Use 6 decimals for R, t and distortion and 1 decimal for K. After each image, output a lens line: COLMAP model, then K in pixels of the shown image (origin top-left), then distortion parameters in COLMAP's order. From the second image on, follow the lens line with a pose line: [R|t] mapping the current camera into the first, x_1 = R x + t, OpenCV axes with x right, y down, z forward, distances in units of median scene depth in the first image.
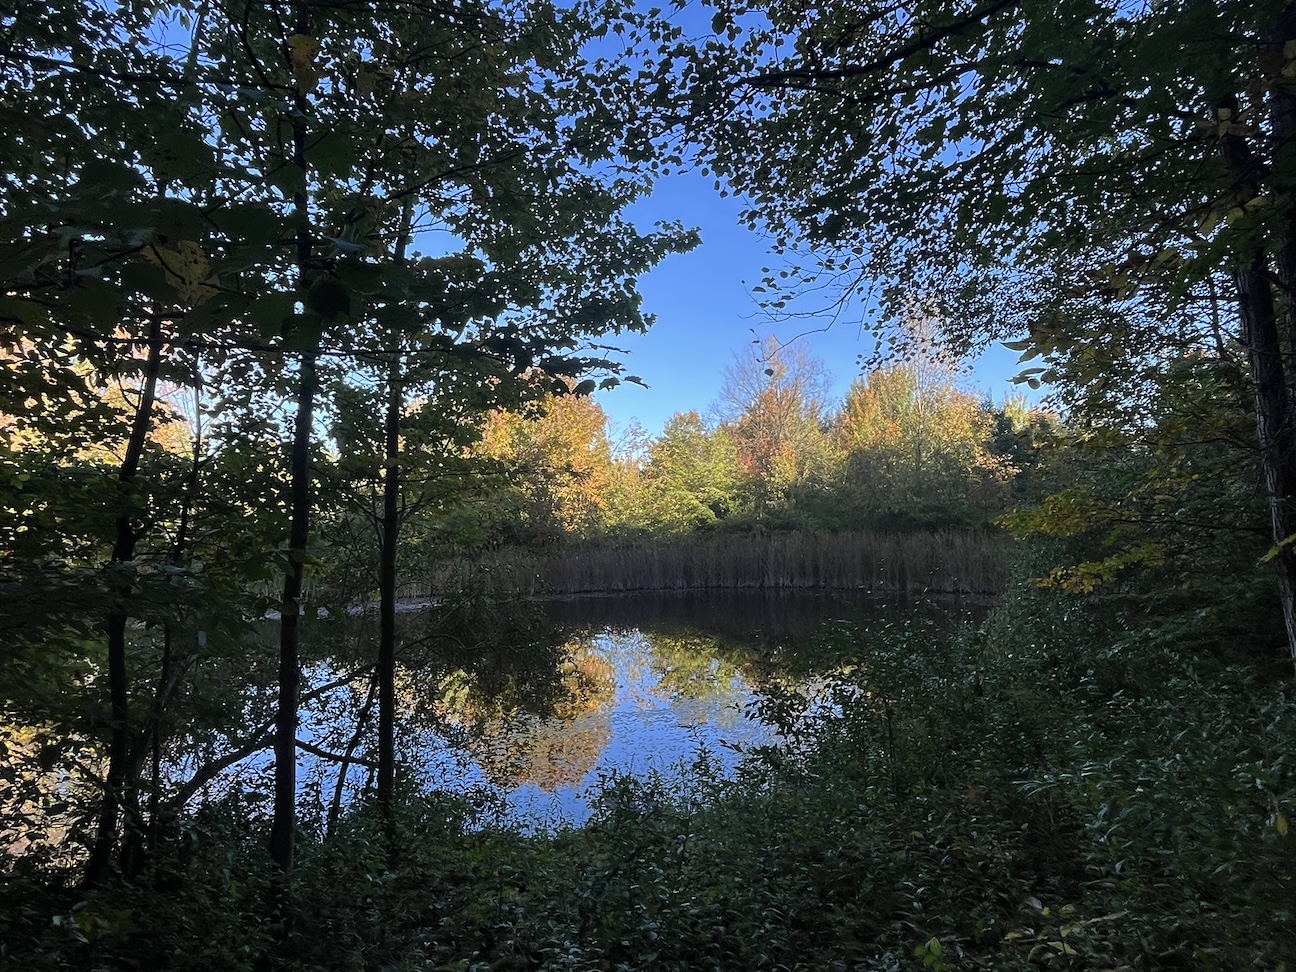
lens RADIAL K [[770.3, 0, 642.5], [0, 770.3, 485.0], [0, 0, 1]] dist [-0.003804, -0.001615]
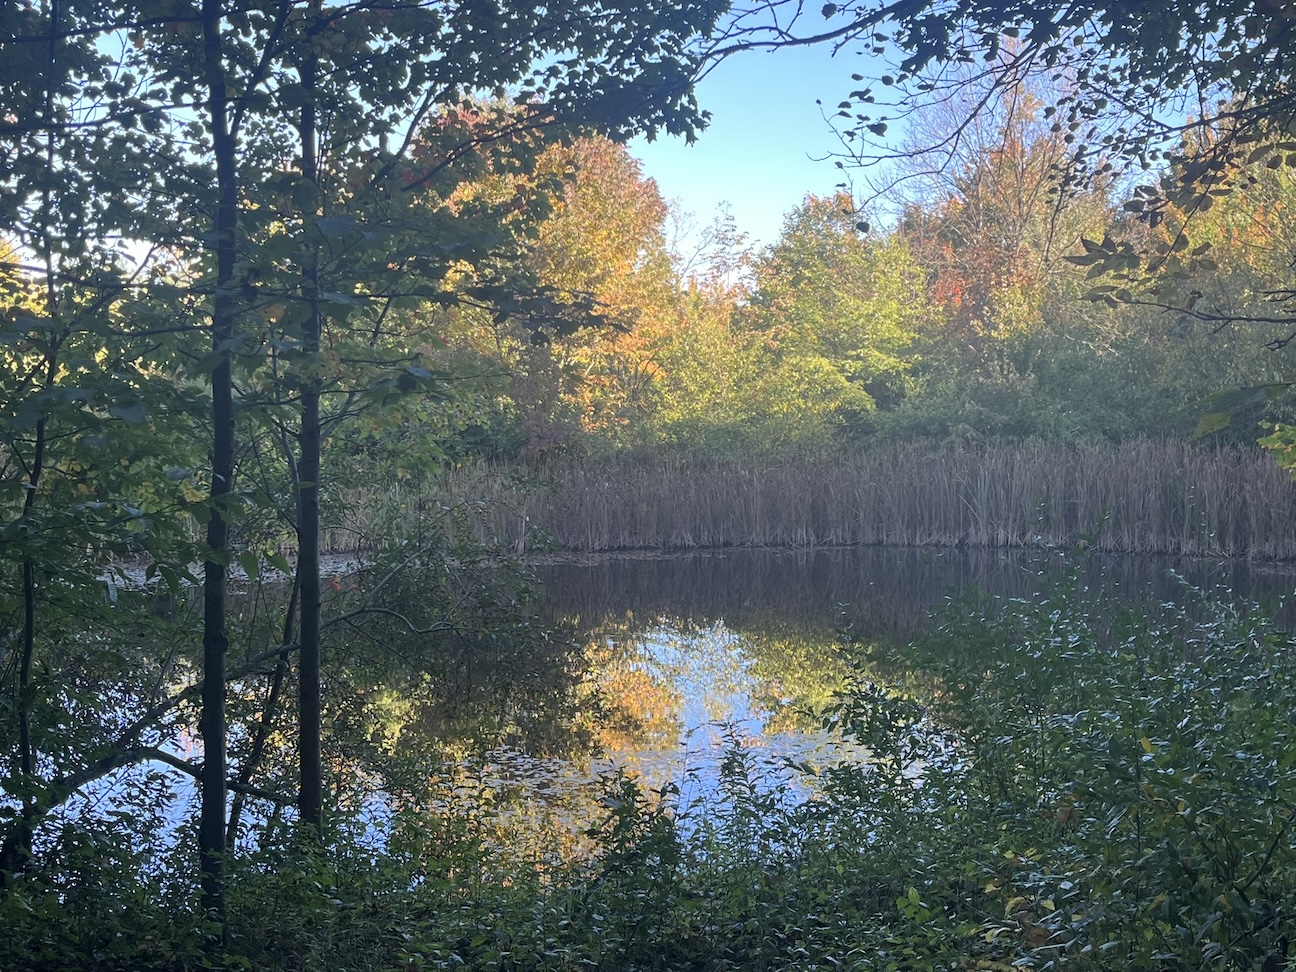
lens RADIAL K [[1789.2, 0, 648.0], [0, 1789.2, 486.0], [0, 0, 1]] dist [0.110406, -0.024936]
pose [[0.997315, 0.012892, -0.072081, 0.031008], [-0.005677, 0.995029, 0.099423, -0.025278], [0.073005, -0.098747, 0.992431, -0.202053]]
